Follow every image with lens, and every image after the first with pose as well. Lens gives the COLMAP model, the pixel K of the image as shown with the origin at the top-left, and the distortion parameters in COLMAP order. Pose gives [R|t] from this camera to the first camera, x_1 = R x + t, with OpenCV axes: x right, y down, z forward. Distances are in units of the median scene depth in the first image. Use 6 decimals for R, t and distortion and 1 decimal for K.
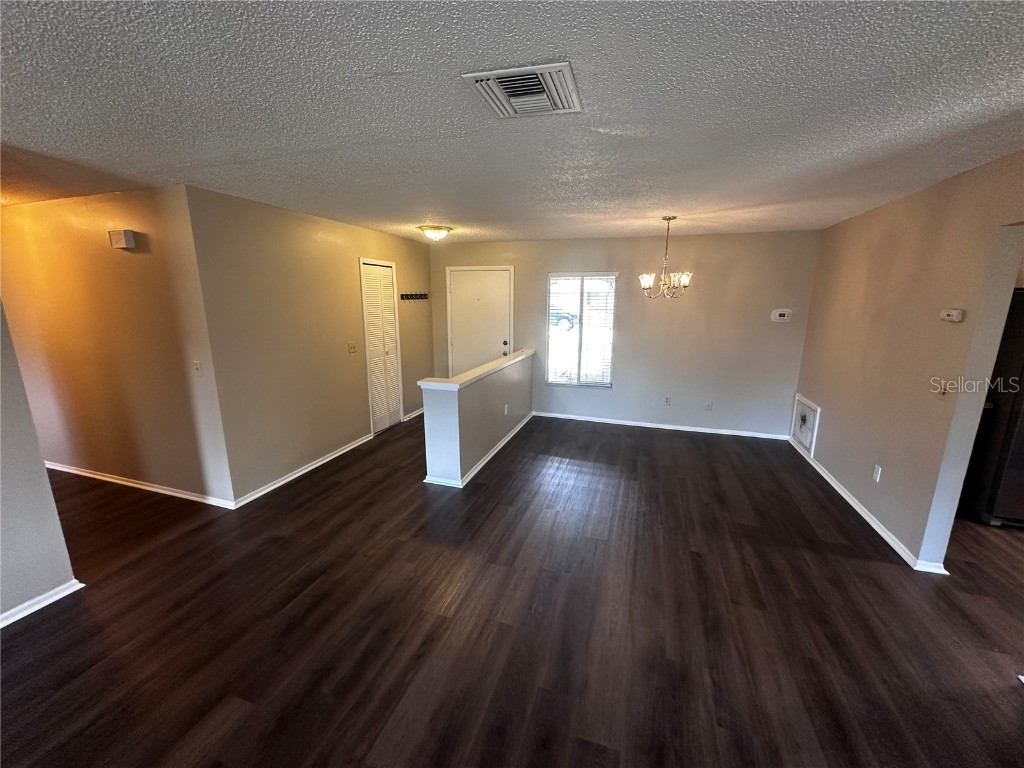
lens RADIAL K [[406.2, 0, 512.0], [0, 406.2, 384.0], [0, 0, 1]] dist [-0.009371, -0.000158]
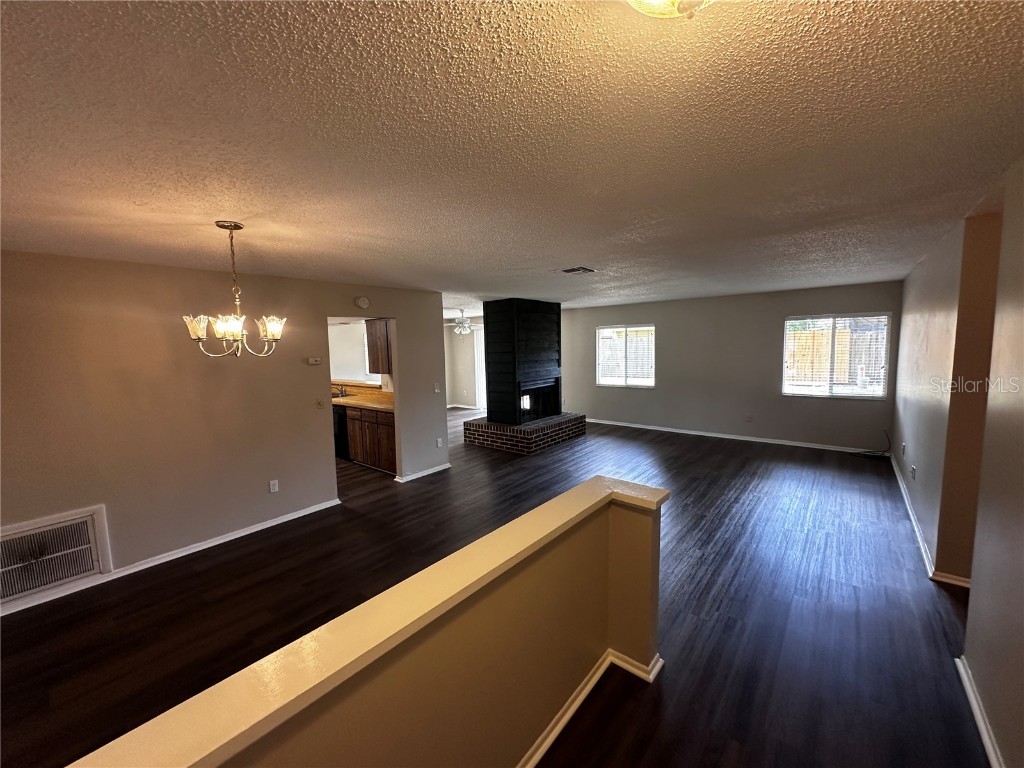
lens RADIAL K [[406.2, 0, 512.0], [0, 406.2, 384.0], [0, 0, 1]] dist [-0.009371, -0.000158]
pose [[-0.931307, -0.011655, 0.364048, -0.196423], [0.103094, 0.950181, 0.294156, -0.283221], [-0.349340, 0.311481, -0.883709, 1.287321]]
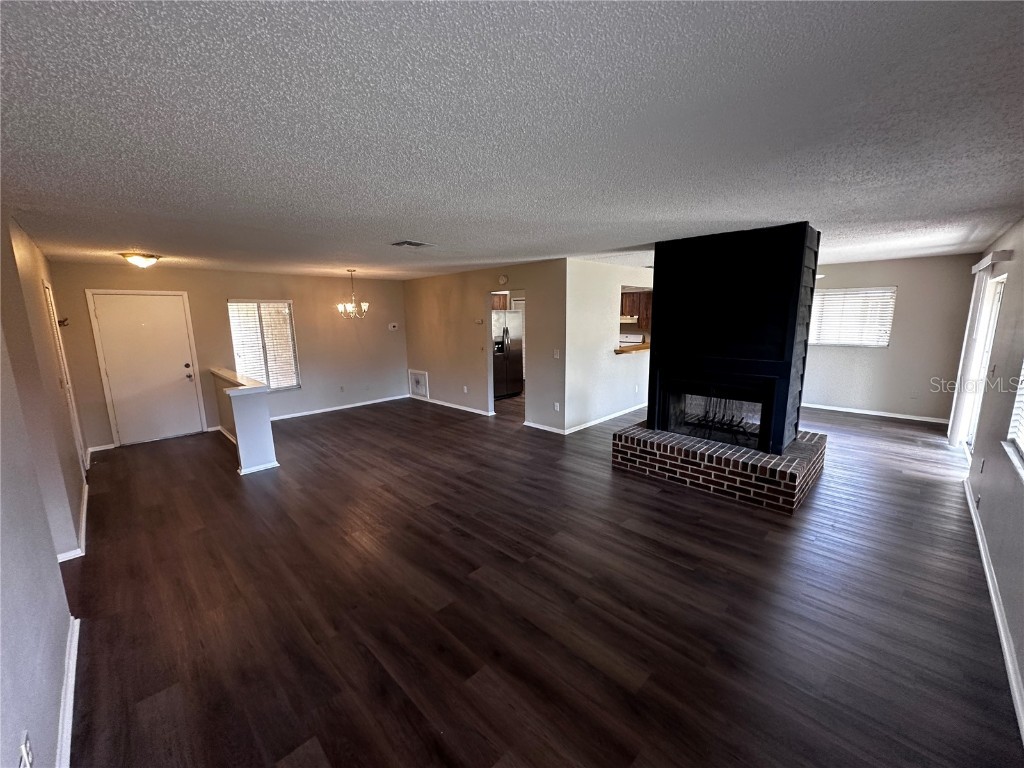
lens RADIAL K [[406.2, 0, 512.0], [0, 406.2, 384.0], [0, 0, 1]] dist [-0.009371, -0.000158]
pose [[0.442956, -0.161783, 0.881825, -0.765564], [0.206106, 0.975616, 0.075460, 0.049771], [-0.872531, 0.148324, 0.465500, -0.248991]]
